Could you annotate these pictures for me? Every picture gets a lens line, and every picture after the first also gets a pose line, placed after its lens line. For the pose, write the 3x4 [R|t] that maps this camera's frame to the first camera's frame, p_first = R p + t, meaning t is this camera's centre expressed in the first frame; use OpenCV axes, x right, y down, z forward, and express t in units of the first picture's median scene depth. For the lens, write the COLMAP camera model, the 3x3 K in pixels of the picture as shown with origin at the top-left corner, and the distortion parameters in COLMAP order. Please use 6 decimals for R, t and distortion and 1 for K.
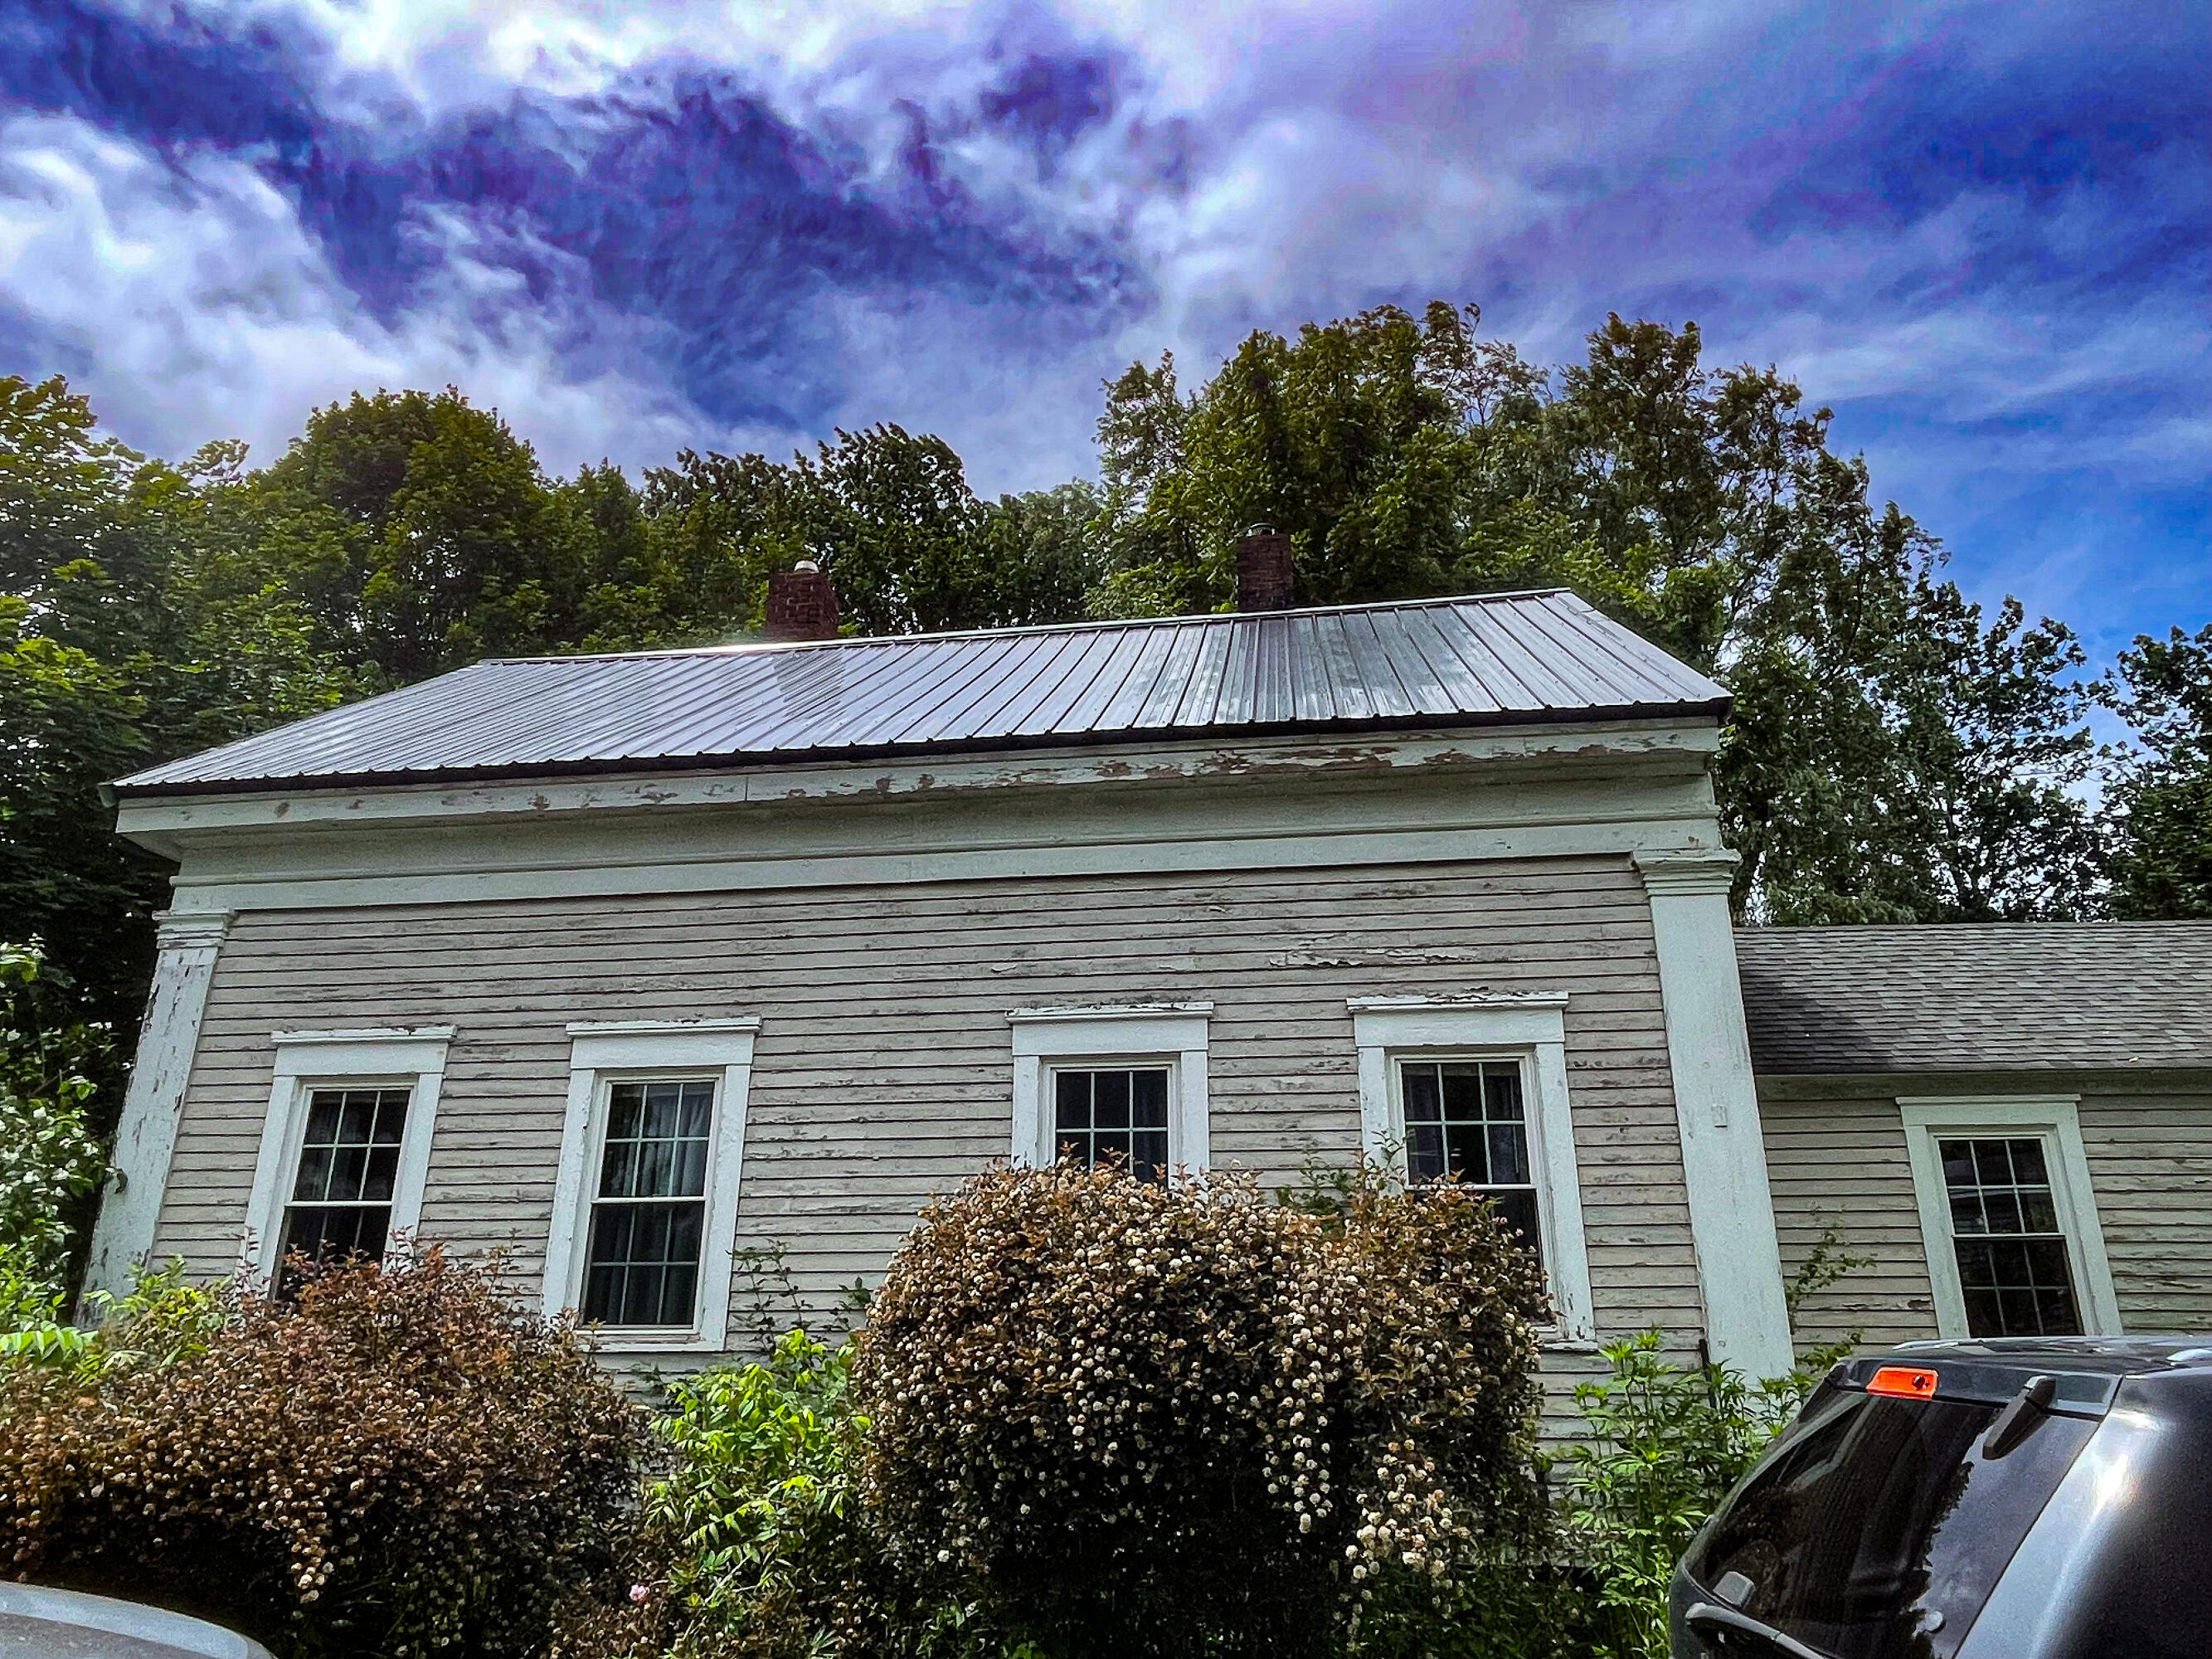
lens RADIAL K [[1461.8, 0, 1101.0], [0, 1461.8, 833.8], [0, 0, 1]] dist [-0.025319, -0.002032]
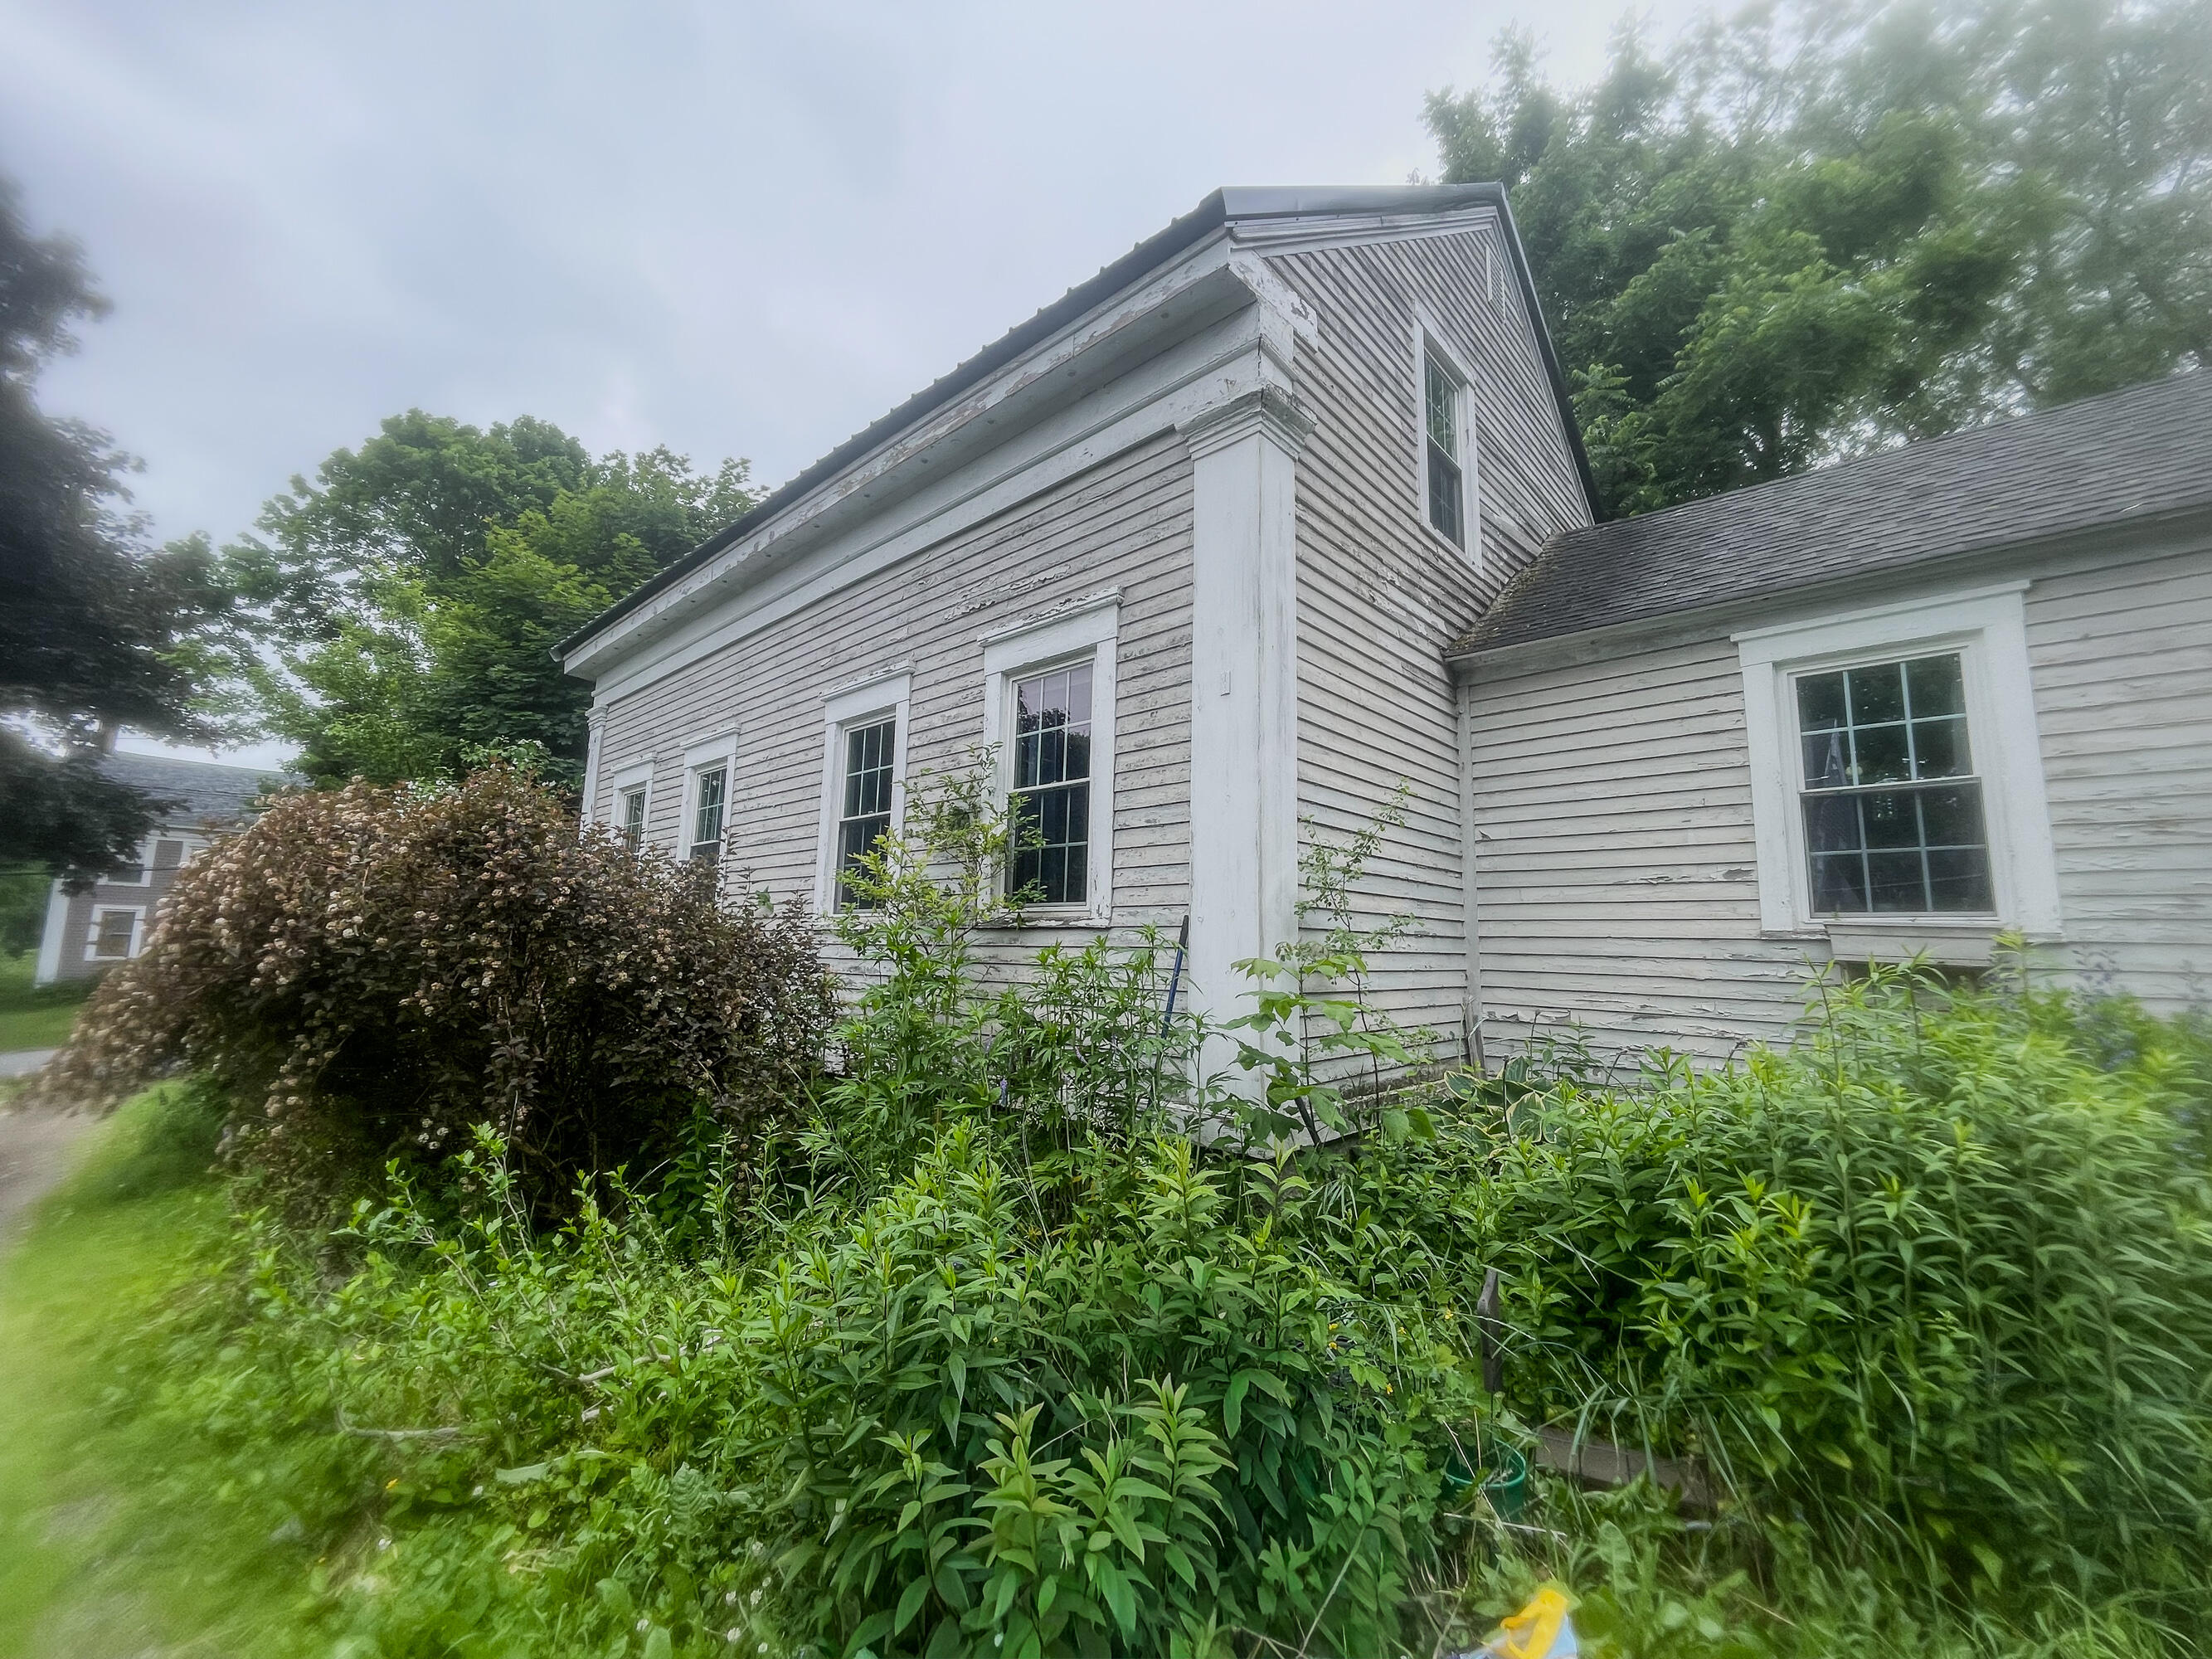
lens RADIAL K [[905.1, 0, 1107.9], [0, 905.1, 833.0], [0, 0, 1]] dist [-0.004087, 0.000102]
pose [[0.828374, -0.070748, -0.555690, 0.595157], [0.193092, 0.967259, 0.164698, 0.154866], [0.525844, -0.243731, 0.814913, 0.411213]]
